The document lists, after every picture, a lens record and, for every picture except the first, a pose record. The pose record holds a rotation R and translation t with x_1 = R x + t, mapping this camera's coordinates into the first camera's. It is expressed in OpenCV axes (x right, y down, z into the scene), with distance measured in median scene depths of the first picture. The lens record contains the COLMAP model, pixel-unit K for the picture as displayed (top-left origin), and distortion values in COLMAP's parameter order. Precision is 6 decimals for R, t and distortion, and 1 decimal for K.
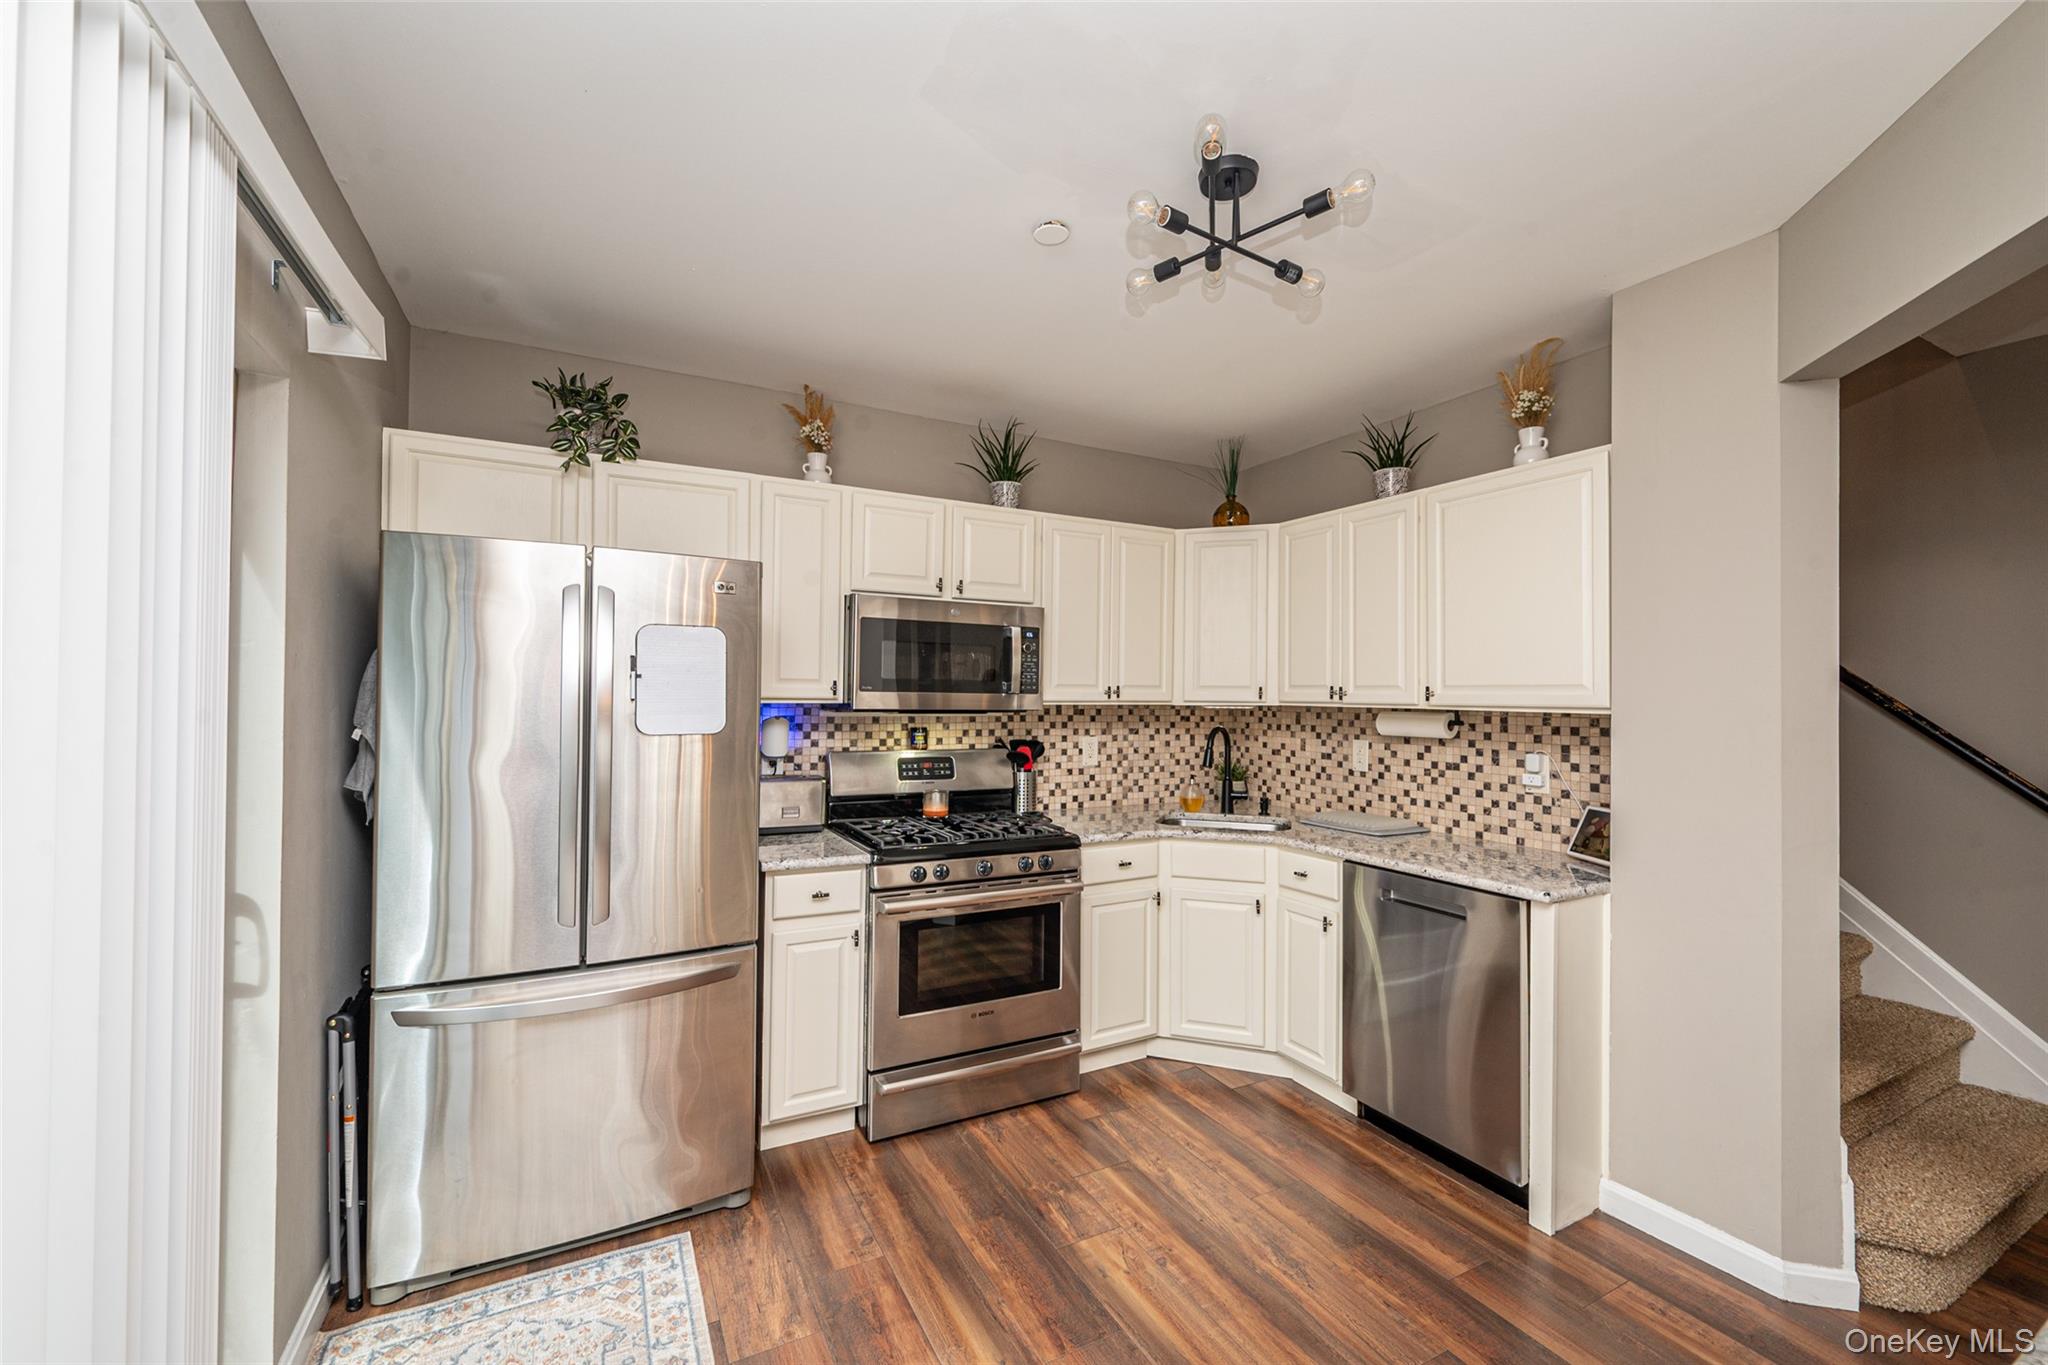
lens RADIAL K [[825.2, 0, 1026.4], [0, 825.2, 683.7], [0, 0, 1]] dist [-0.000728, 0.000748]
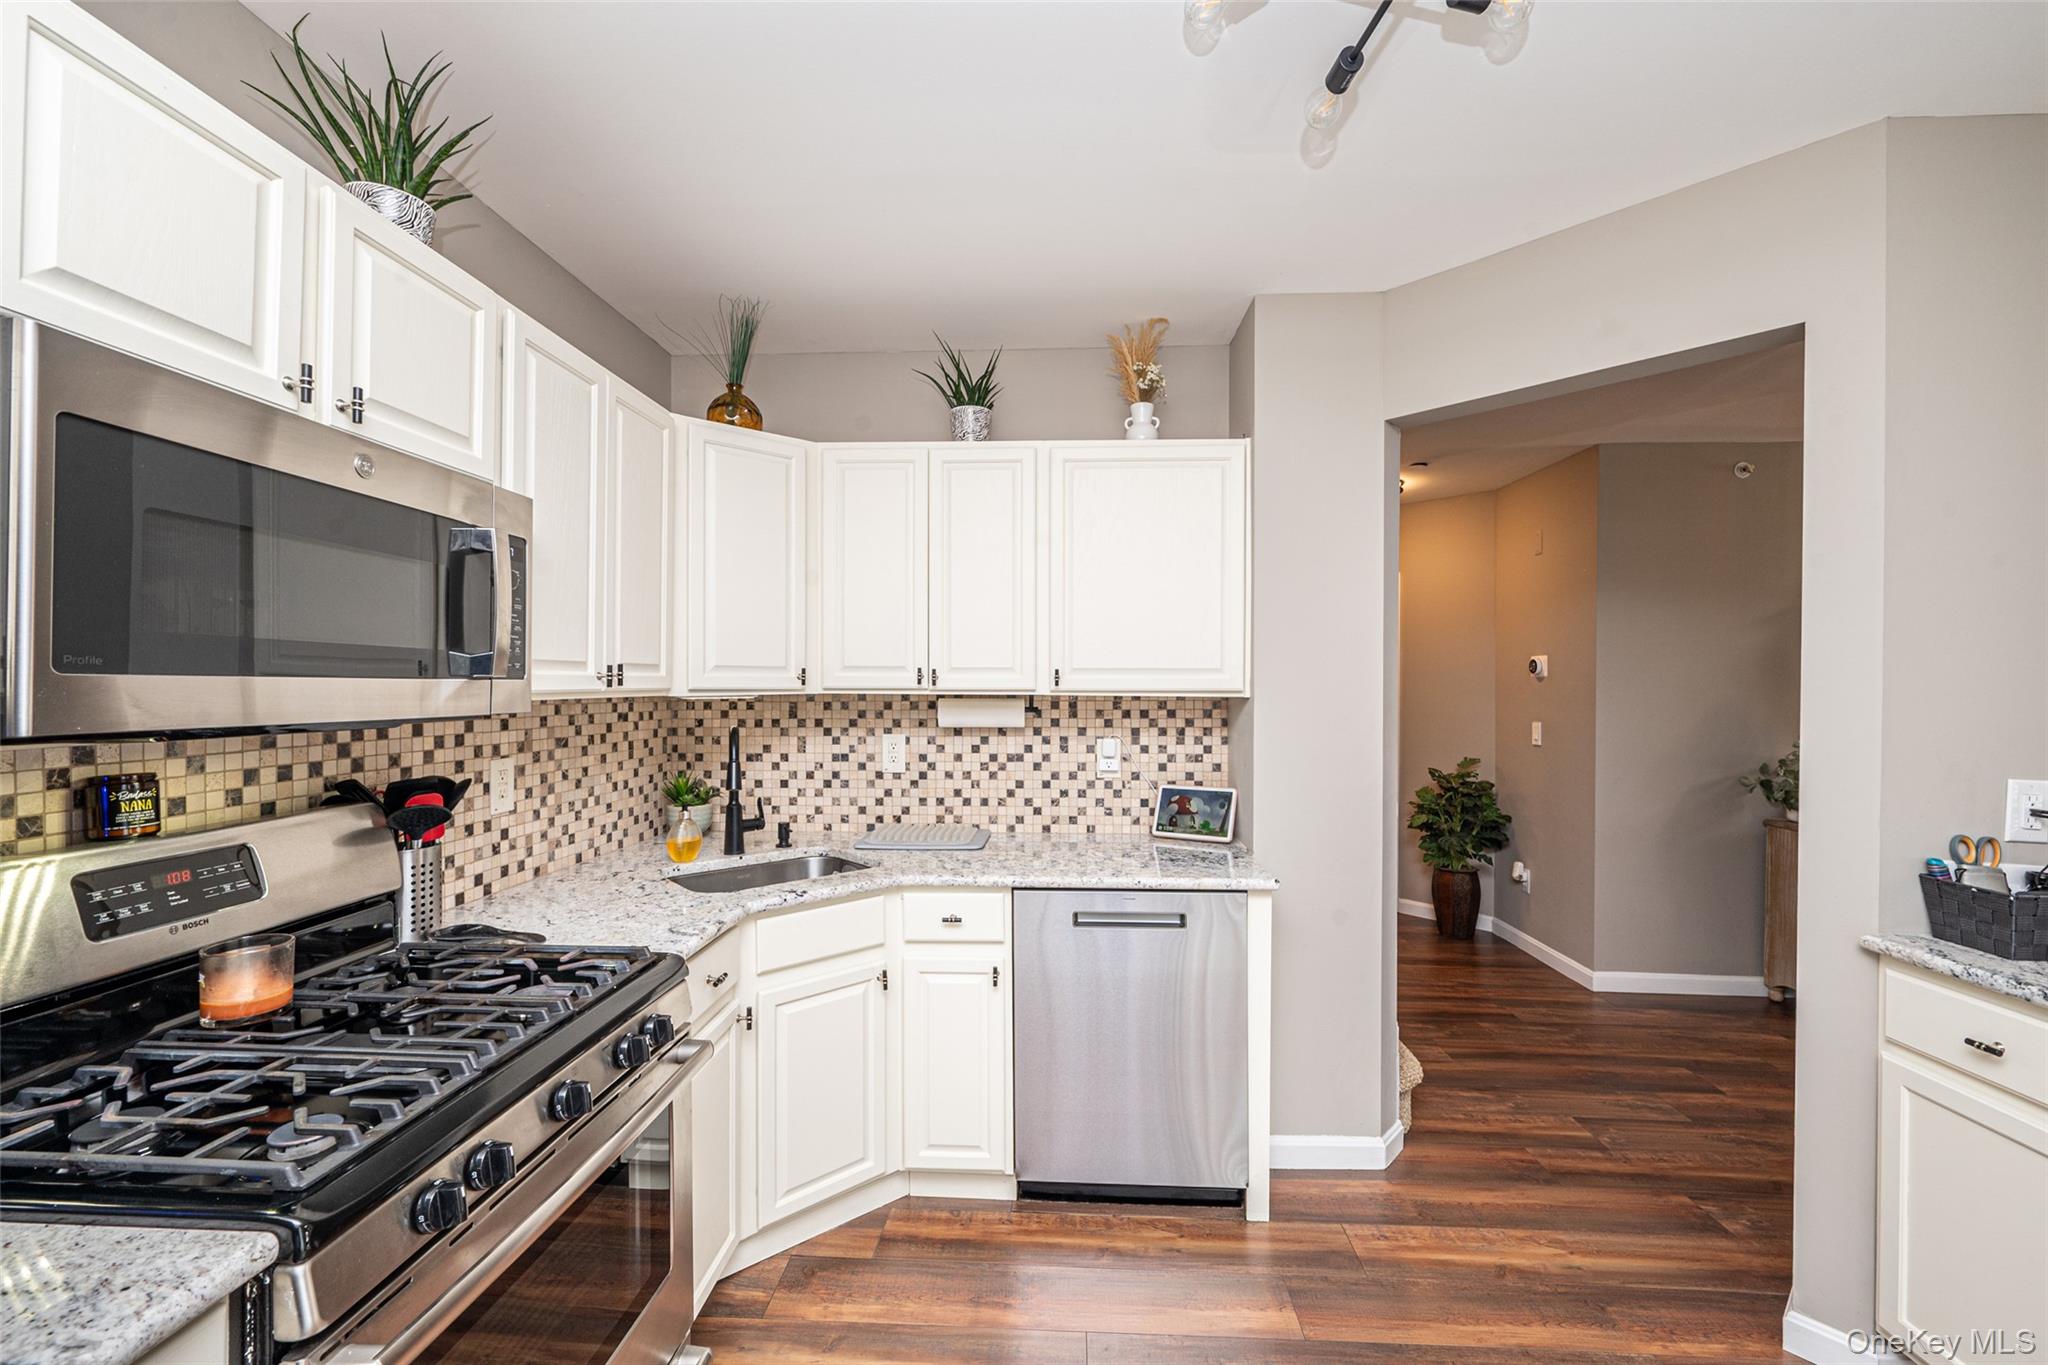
lens RADIAL K [[825.2, 0, 1030.0], [0, 825.2, 687.2], [0, 0, 1]] dist [-0.000728, 0.000748]
pose [[0.507807, -0.011984, 0.861387, -0.230326], [-0.009446, 0.999766, 0.019478, 0.004772], [-0.861419, -0.018028, 0.507575, 0.478587]]
